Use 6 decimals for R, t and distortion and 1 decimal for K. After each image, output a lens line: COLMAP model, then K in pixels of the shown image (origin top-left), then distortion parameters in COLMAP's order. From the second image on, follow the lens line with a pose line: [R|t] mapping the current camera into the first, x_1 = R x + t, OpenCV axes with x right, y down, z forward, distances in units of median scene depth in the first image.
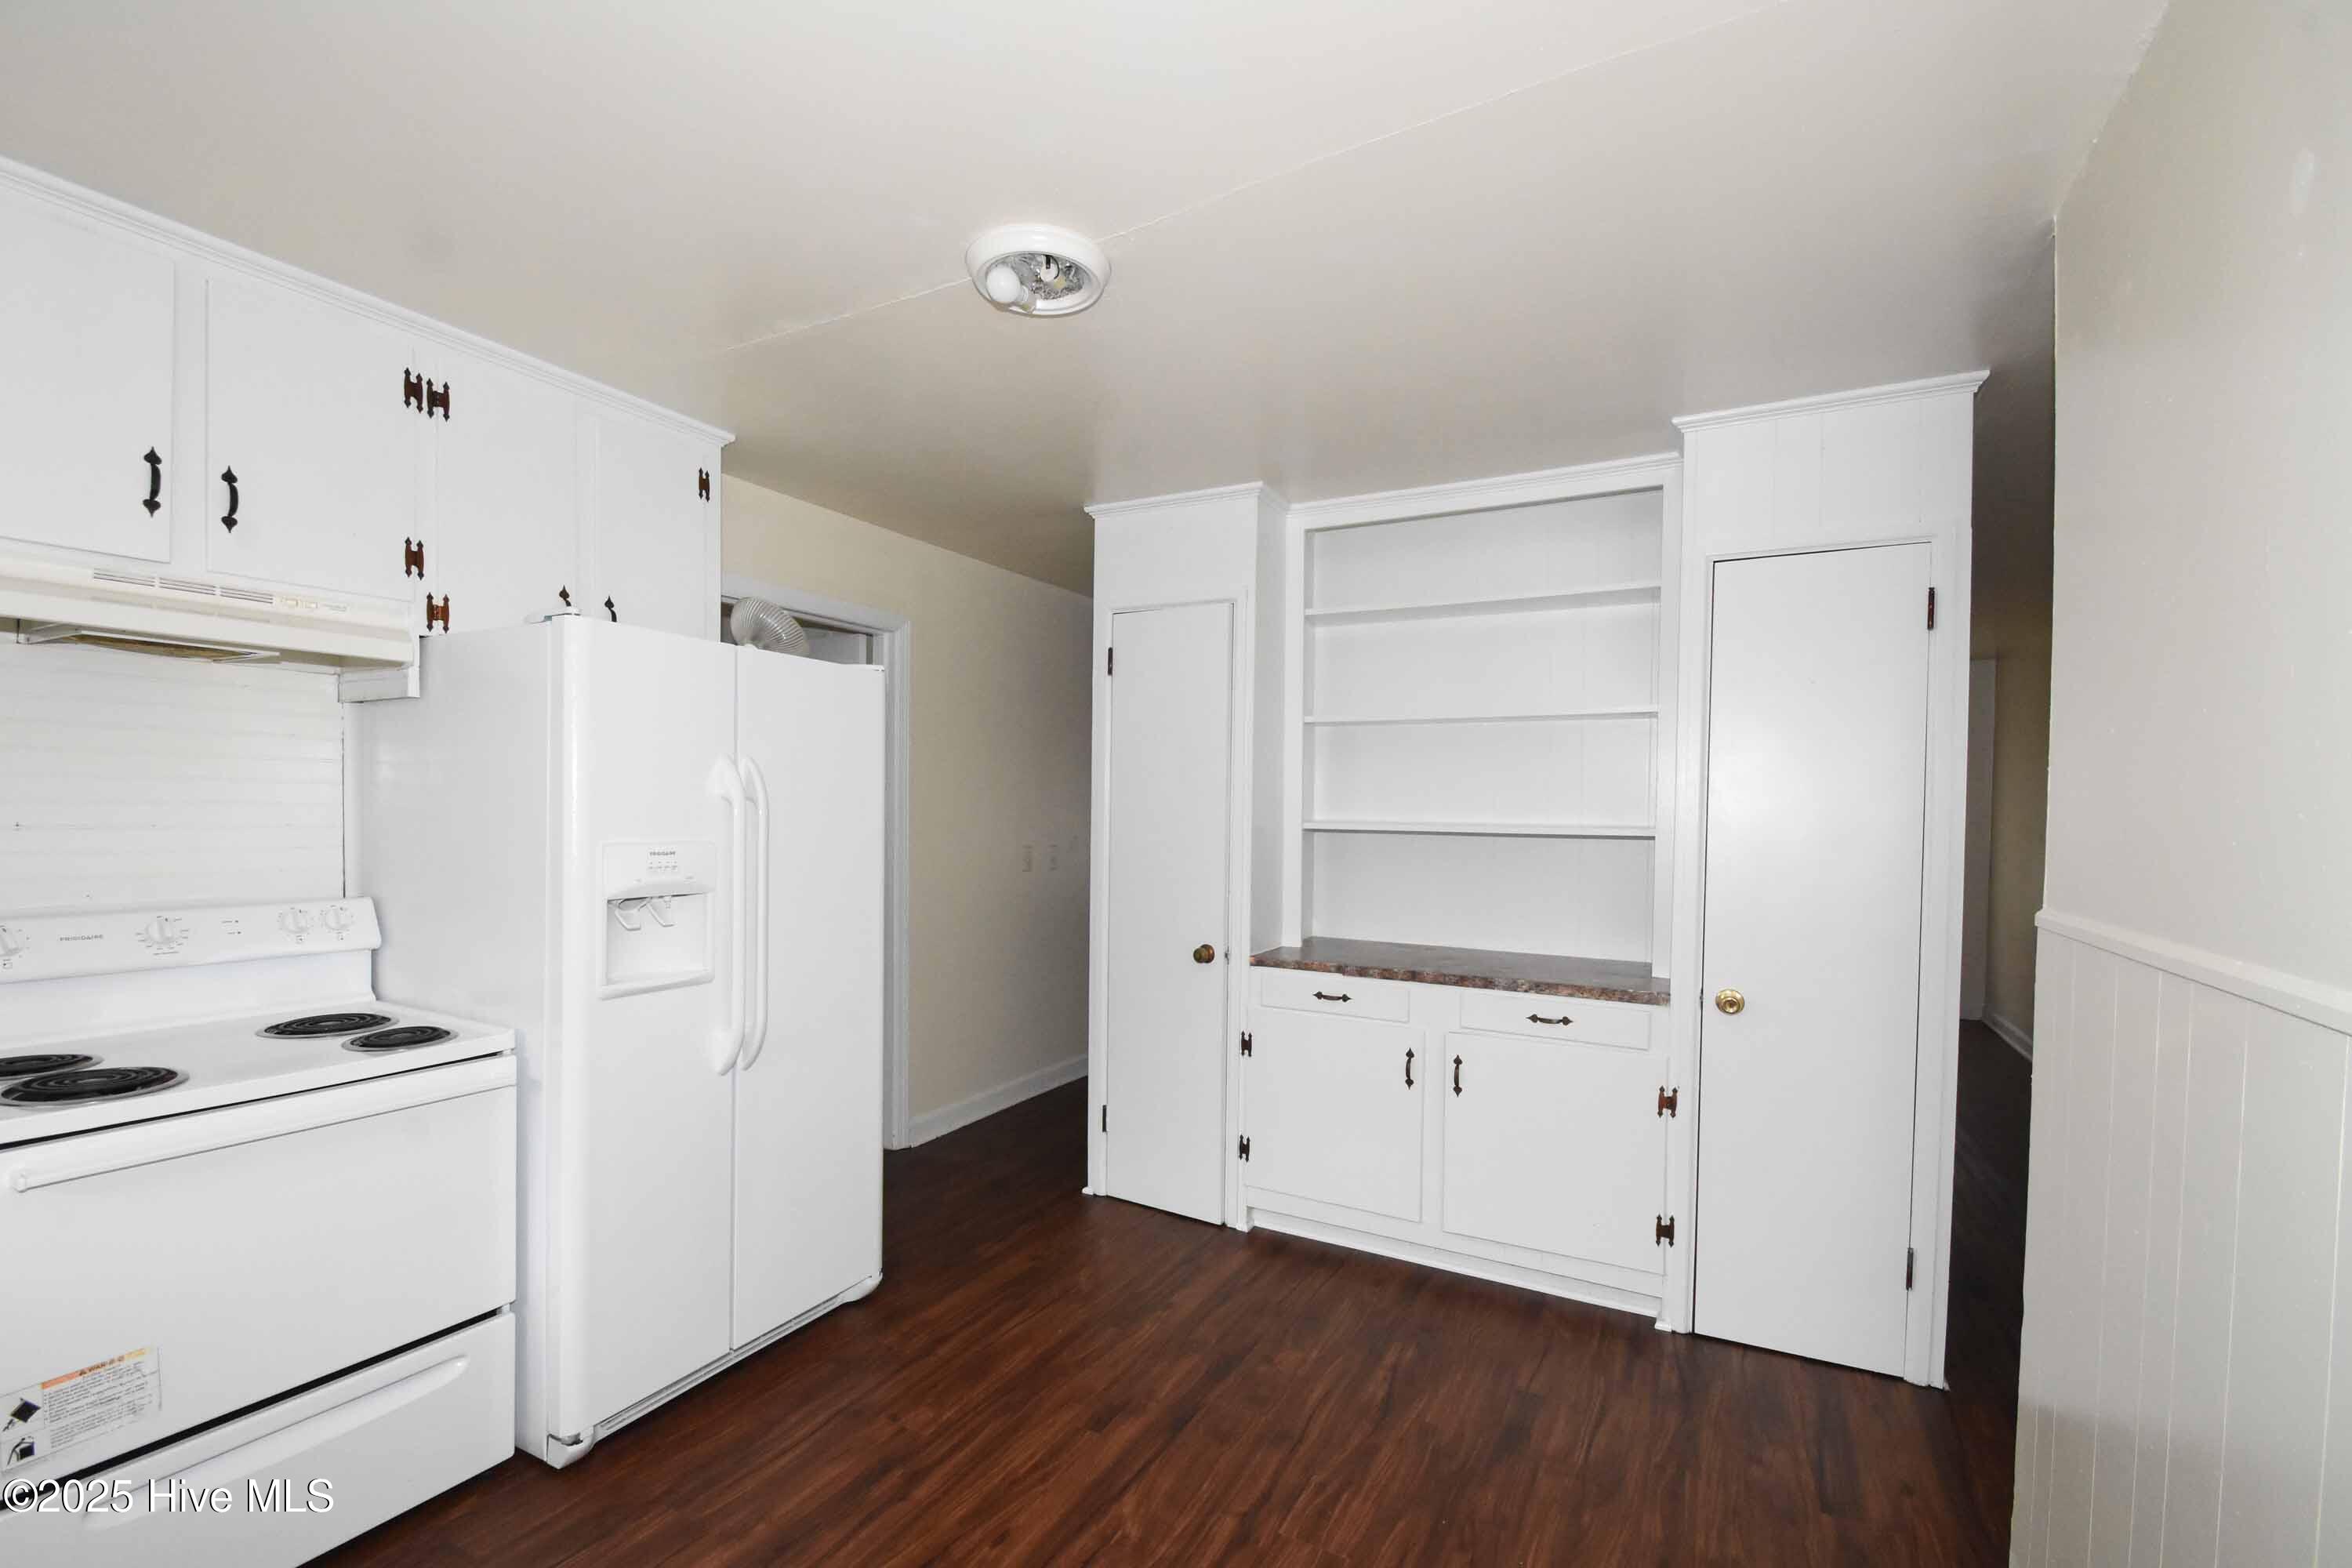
lens RADIAL K [[1026.6, 0, 1155.8], [0, 1026.6, 833.7], [0, 0, 1]] dist [0.004012, -0.011233]
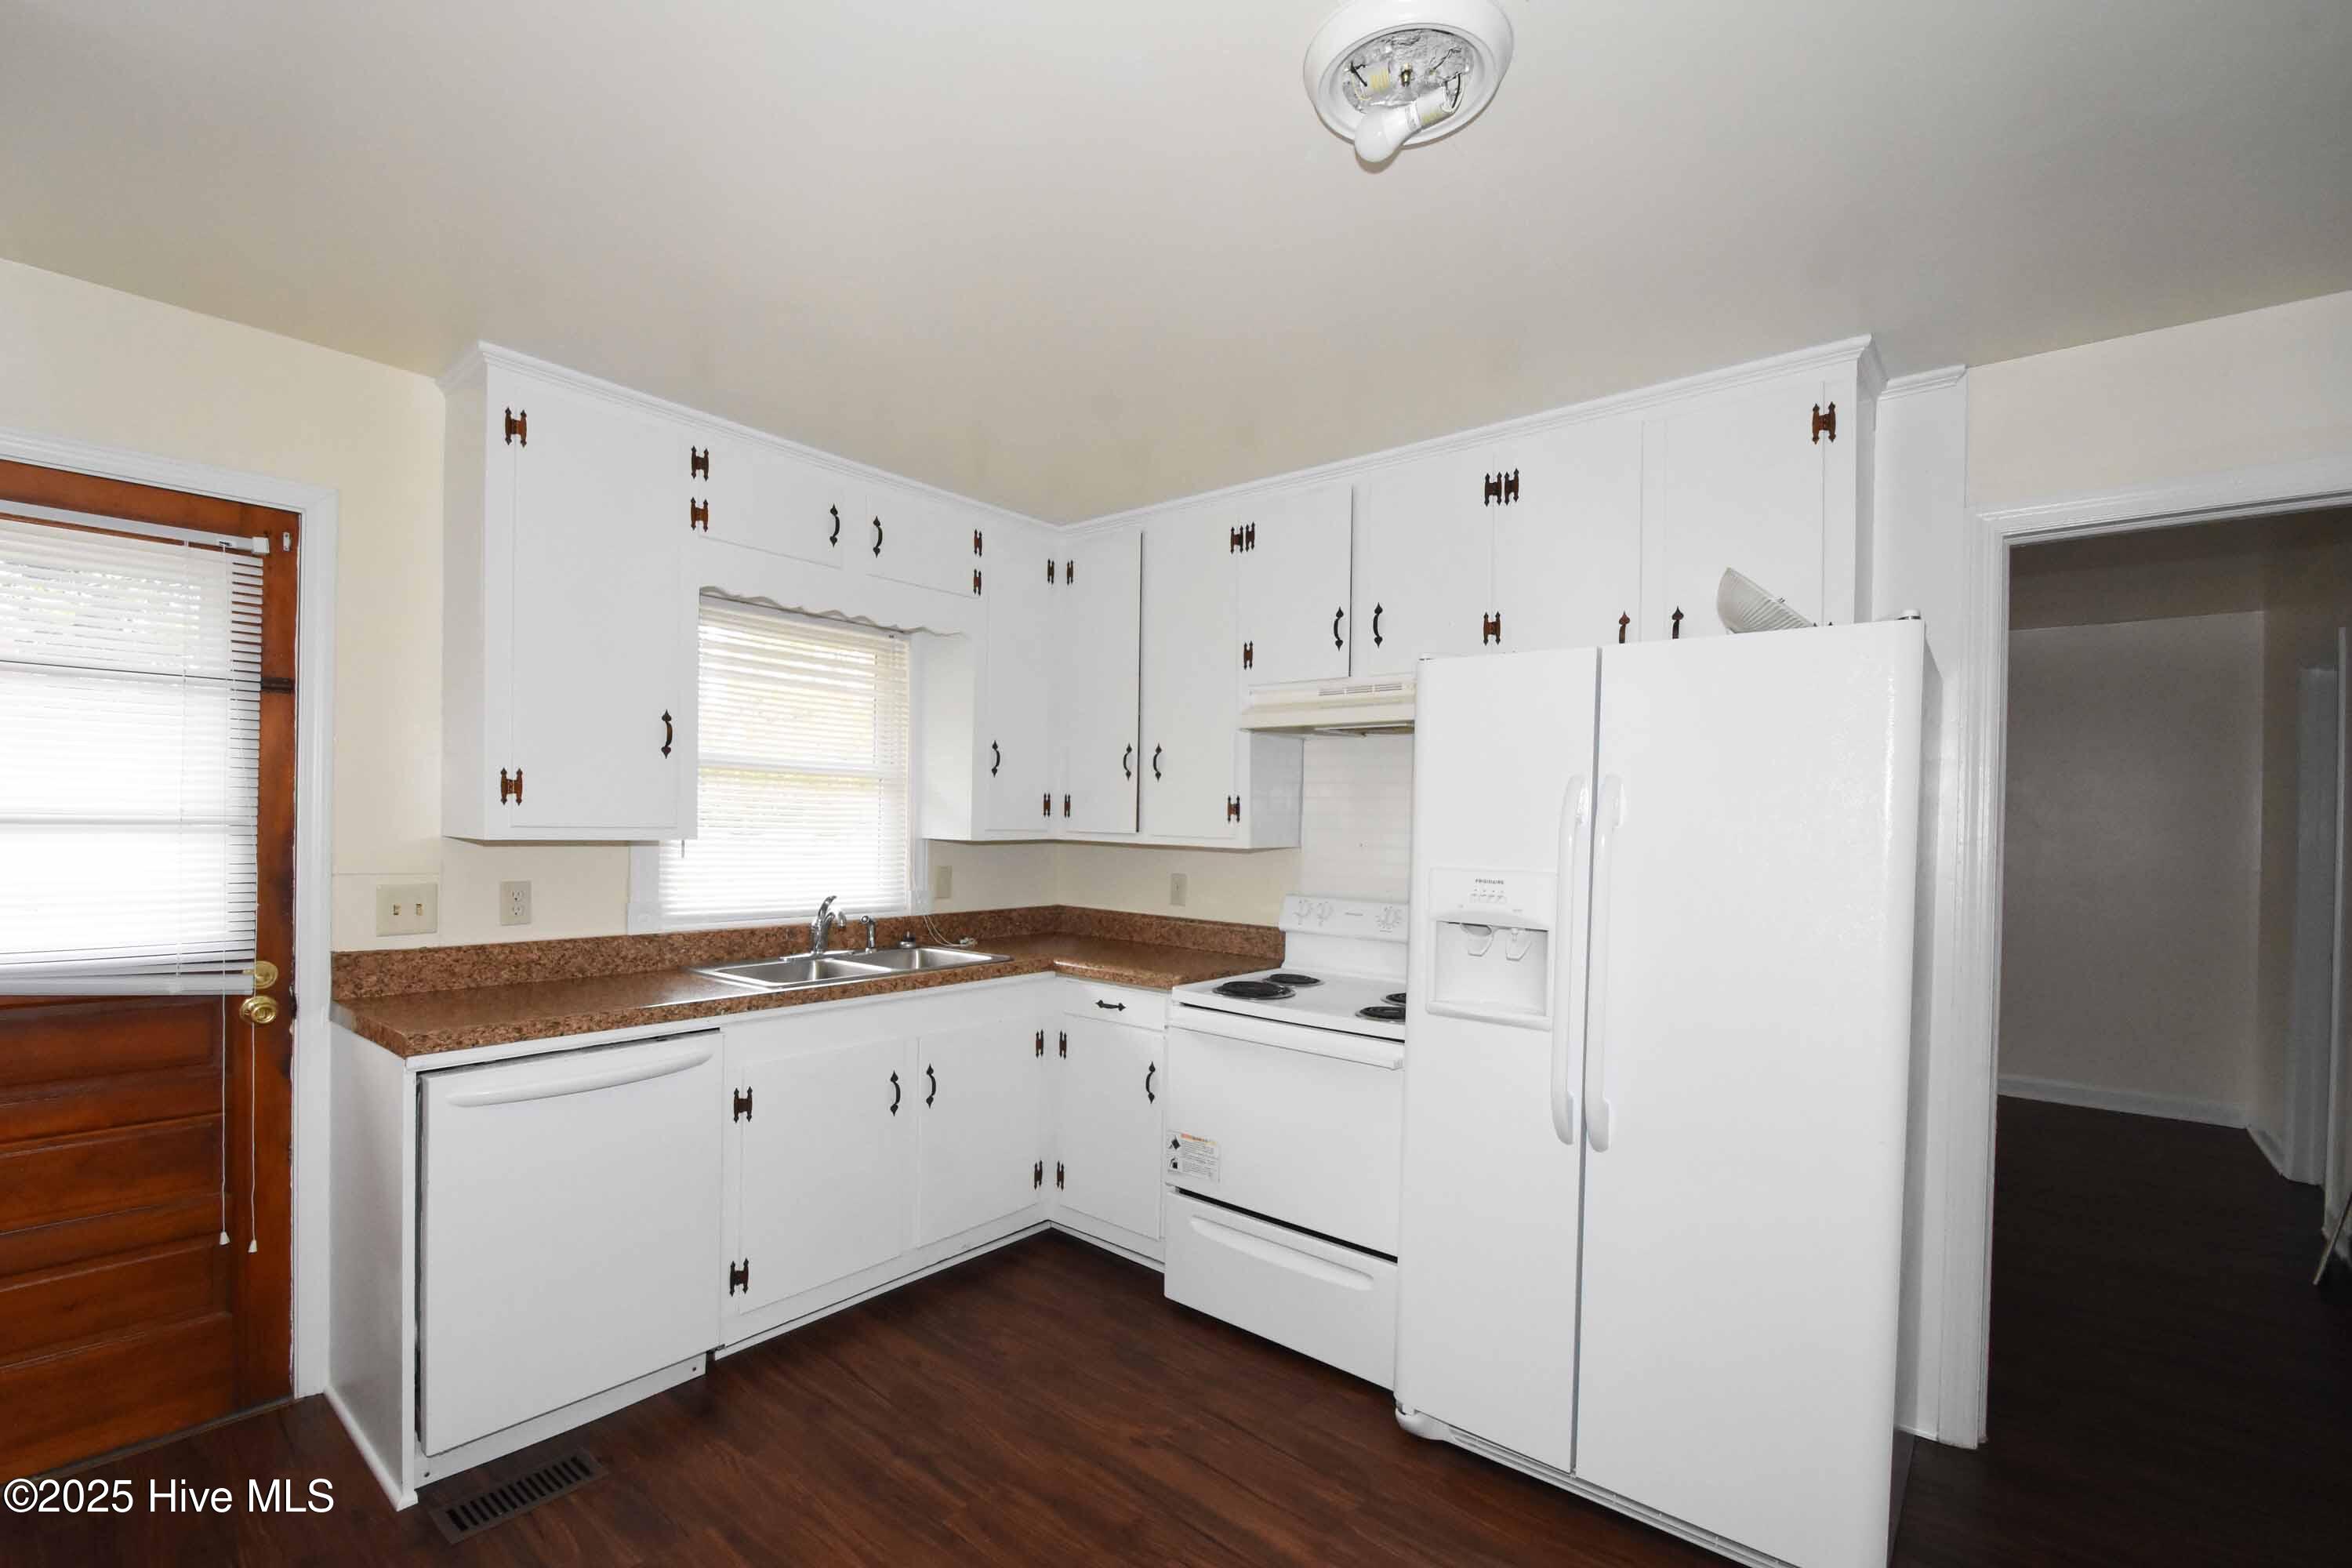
lens RADIAL K [[1026.6, 0, 1155.8], [0, 1026.6, 833.7], [0, 0, 1]] dist [0.004012, -0.011233]
pose [[-0.197090, 0.001057, -0.980385, 0.593345], [-0.046515, 0.998863, 0.010428, -0.027029], [0.979281, 0.047658, -0.196817, 0.969296]]
